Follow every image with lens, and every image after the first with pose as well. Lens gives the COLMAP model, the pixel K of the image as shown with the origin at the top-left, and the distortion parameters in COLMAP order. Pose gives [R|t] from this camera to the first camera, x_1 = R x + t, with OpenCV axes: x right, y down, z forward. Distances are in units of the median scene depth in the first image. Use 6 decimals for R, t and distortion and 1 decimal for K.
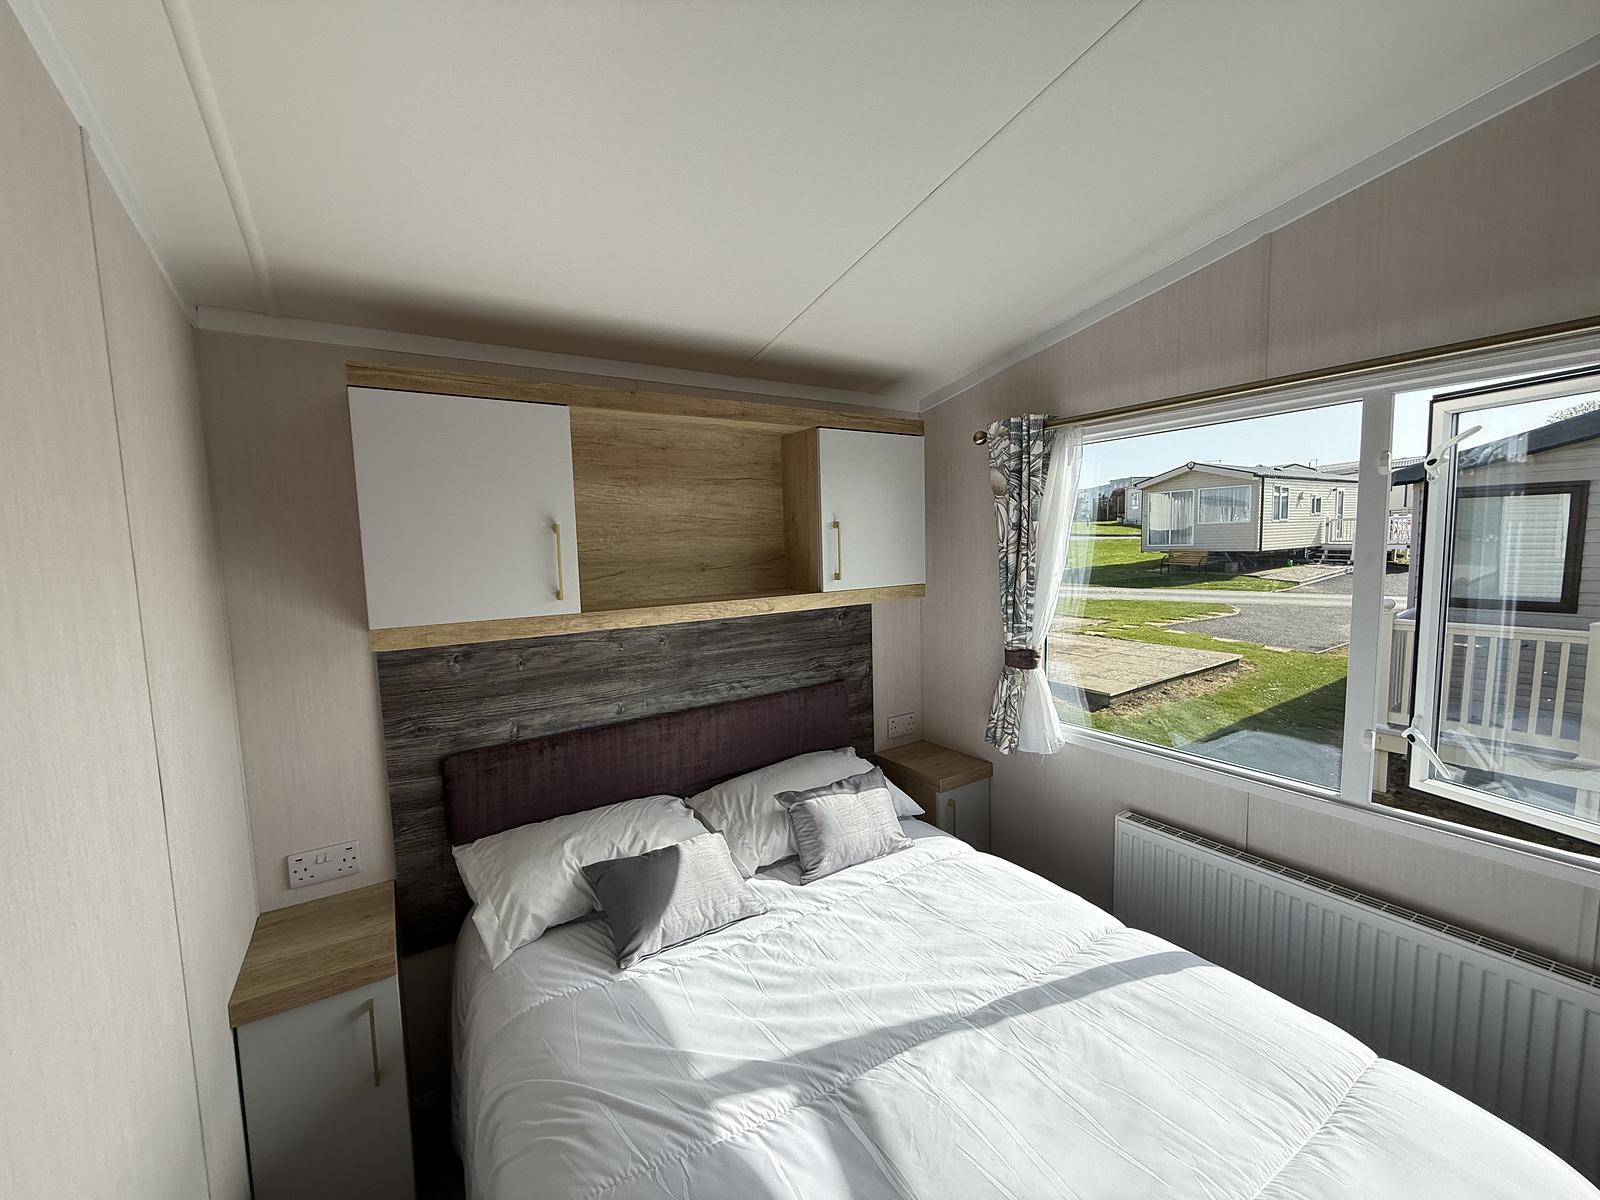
lens RADIAL K [[636.3, 0, 800.0], [0, 636.3, 600.0], [0, 0, 1]] dist [-0.000014, 0.000077]
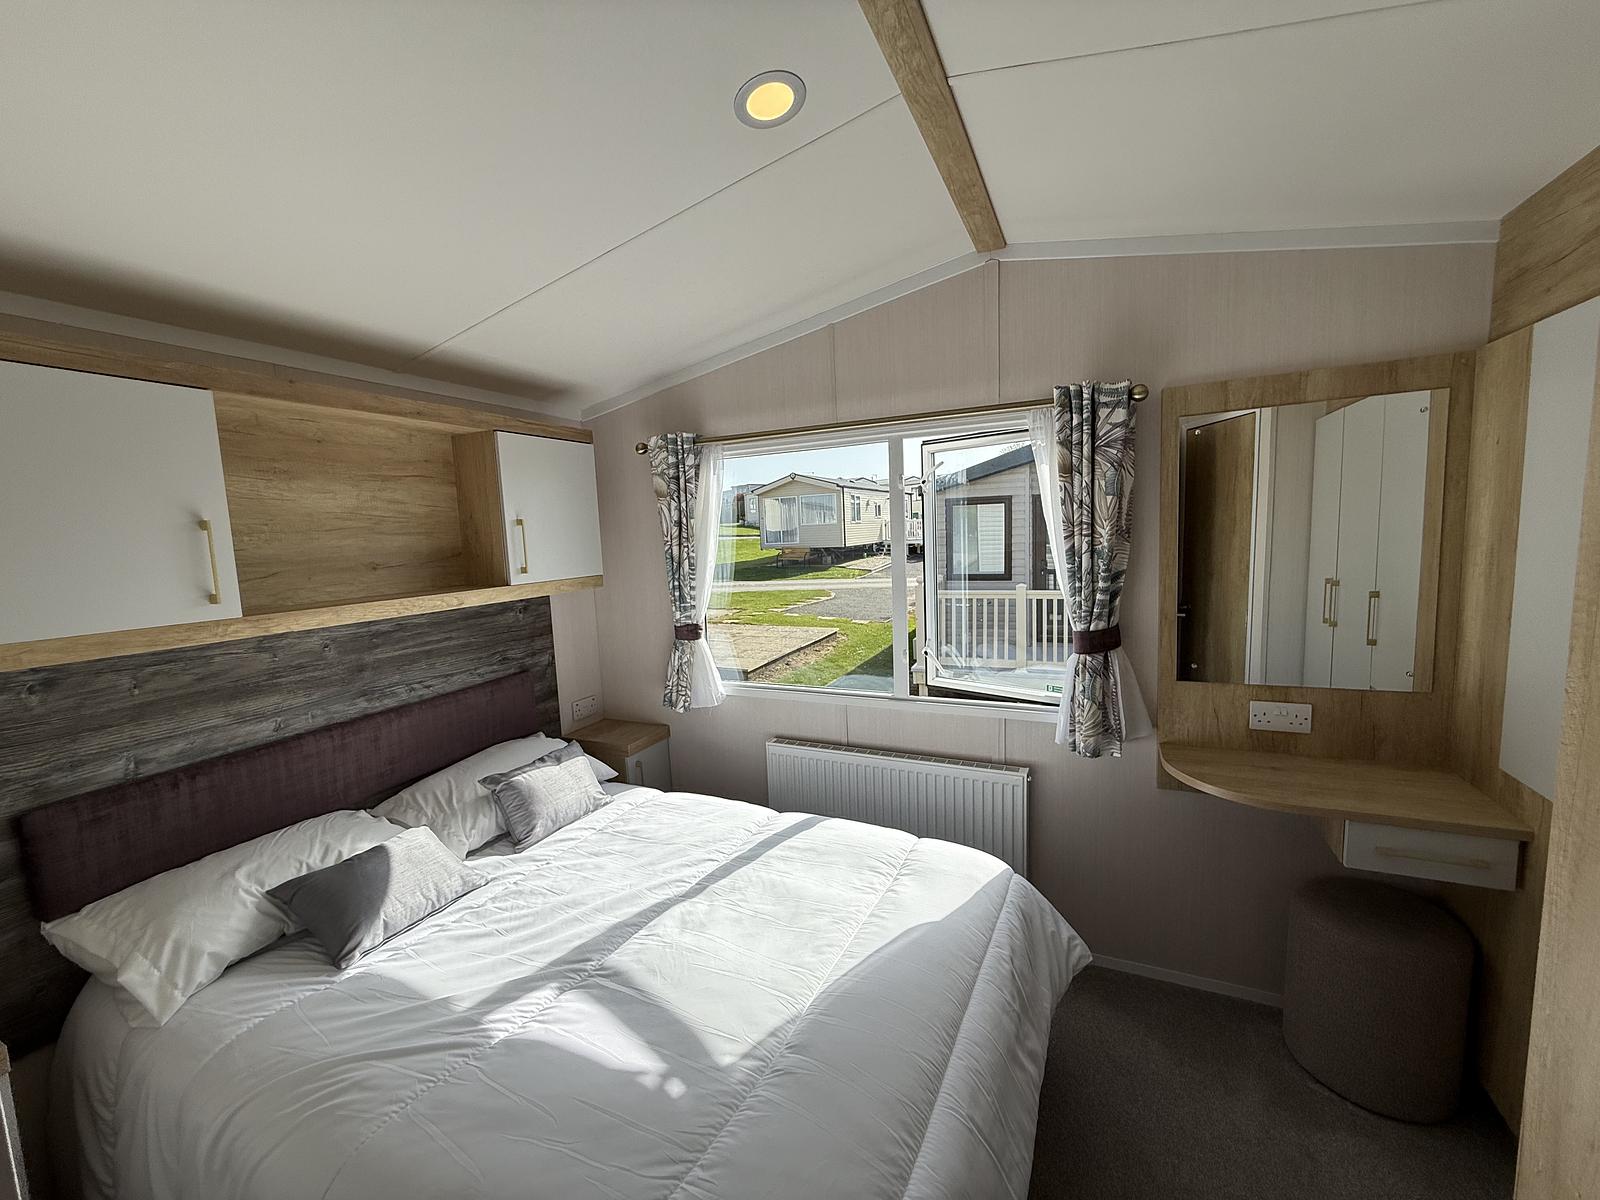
lens RADIAL K [[636.3, 0, 800.0], [0, 636.3, 600.0], [0, 0, 1]] dist [-0.000014, 0.000077]
pose [[0.850177, -0.065570, 0.522397, -0.114994], [0.067695, 0.997593, 0.015044, 0.030270], [-0.522126, 0.022574, 0.852570, -0.169420]]
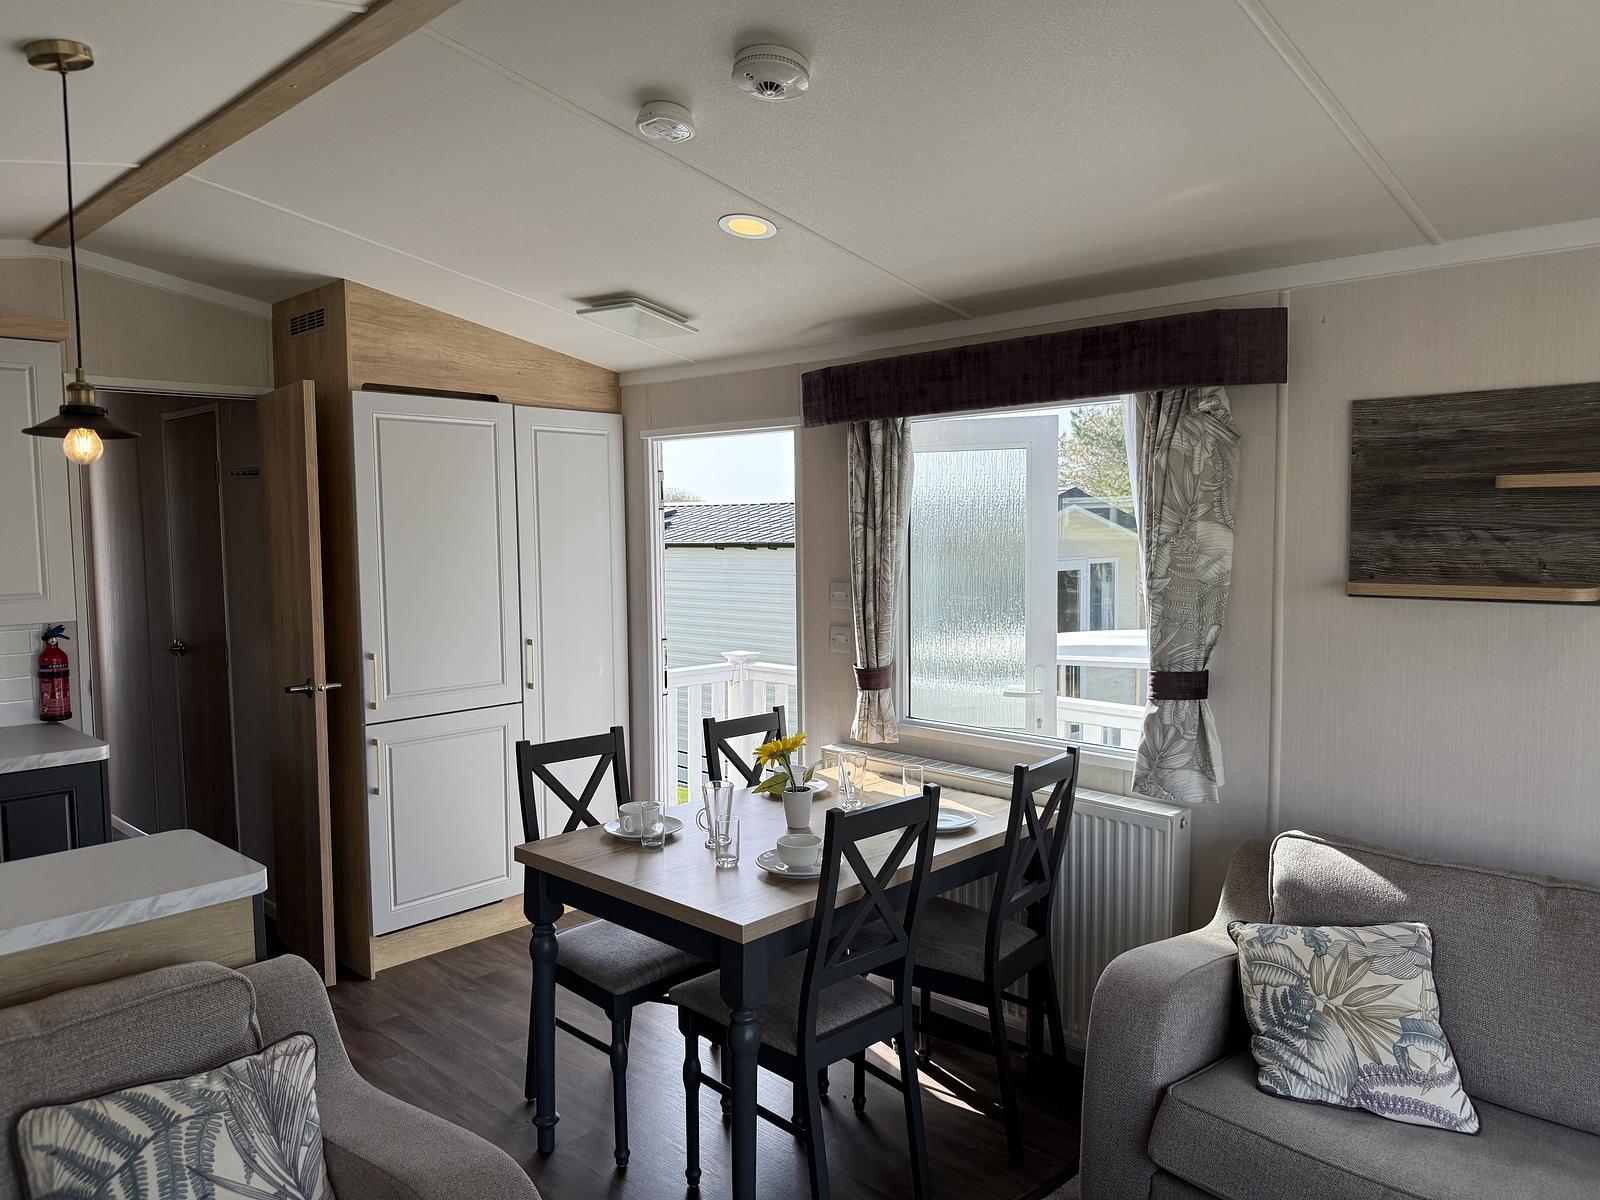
lens RADIAL K [[1121.5, 0, 800.0], [0, 1121.5, 600.0], [0, 0, 1]] dist [0.041763, -0.065407]
pose [[0.239508, 0.090866, -0.966633, 0.912771], [-0.090048, 0.993398, 0.071070, 0.203677], [0.966710, 0.070022, 0.246109, 0.111163]]
